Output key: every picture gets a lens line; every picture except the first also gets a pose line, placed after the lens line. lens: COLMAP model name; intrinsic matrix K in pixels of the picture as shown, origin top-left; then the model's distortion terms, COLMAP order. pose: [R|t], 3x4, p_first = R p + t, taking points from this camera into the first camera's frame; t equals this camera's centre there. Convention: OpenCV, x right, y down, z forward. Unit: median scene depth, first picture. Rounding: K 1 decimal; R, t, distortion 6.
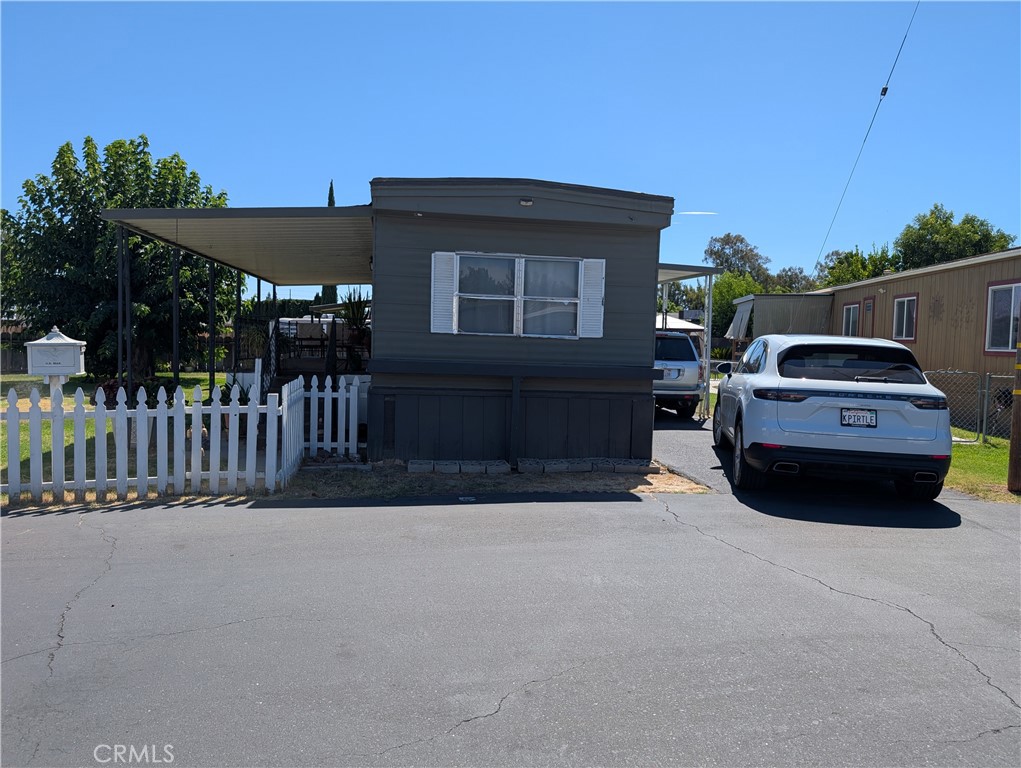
lens RADIAL K [[742.5, 0, 514.3], [0, 742.5, 381.2], [0, 0, 1]] dist [0.031785, -0.032719]
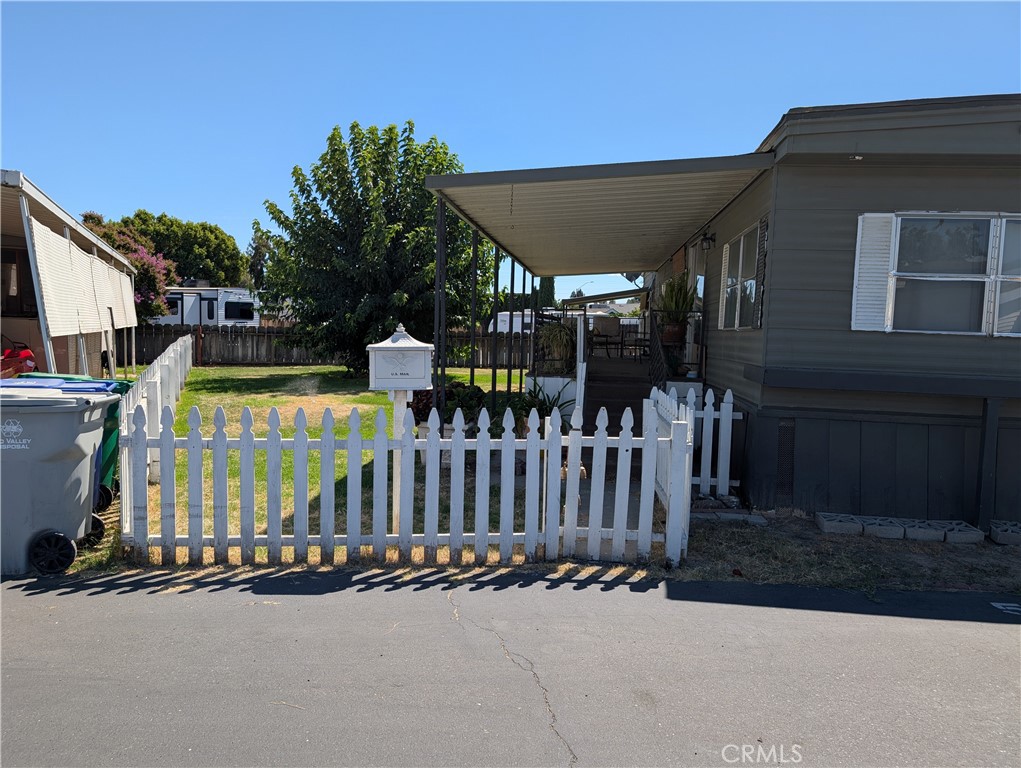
lens RADIAL K [[742.5, 0, 494.5], [0, 742.5, 383.2], [0, 0, 1]] dist [0.031785, -0.032719]
pose [[0.961958, 0.022557, -0.272266, -0.242729], [-0.019188, 0.999703, 0.015030, -0.020192], [0.272524, -0.009234, 0.962105, 0.236376]]
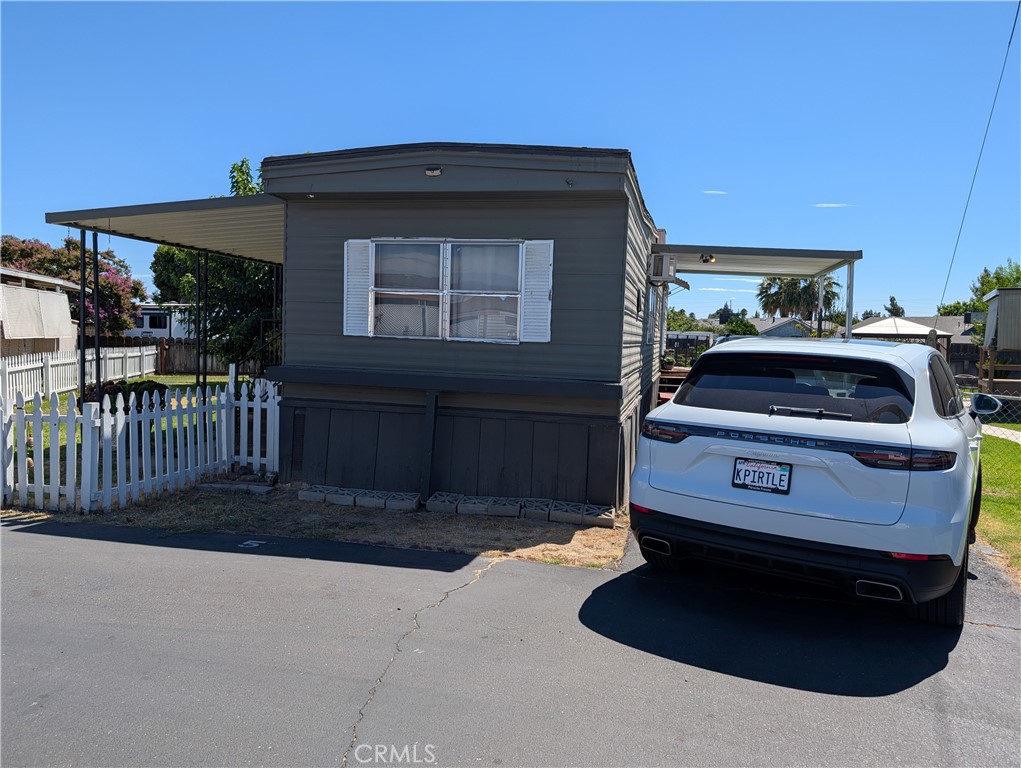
lens RADIAL K [[742.5, 0, 512.8], [0, 742.5, 379.0], [0, 0, 1]] dist [0.031785, -0.032719]
pose [[0.927437, 0.021643, -0.373353, 0.383458], [-0.027094, 0.999589, -0.009358, -0.013067], [0.372997, 0.018795, 0.927642, 0.286598]]
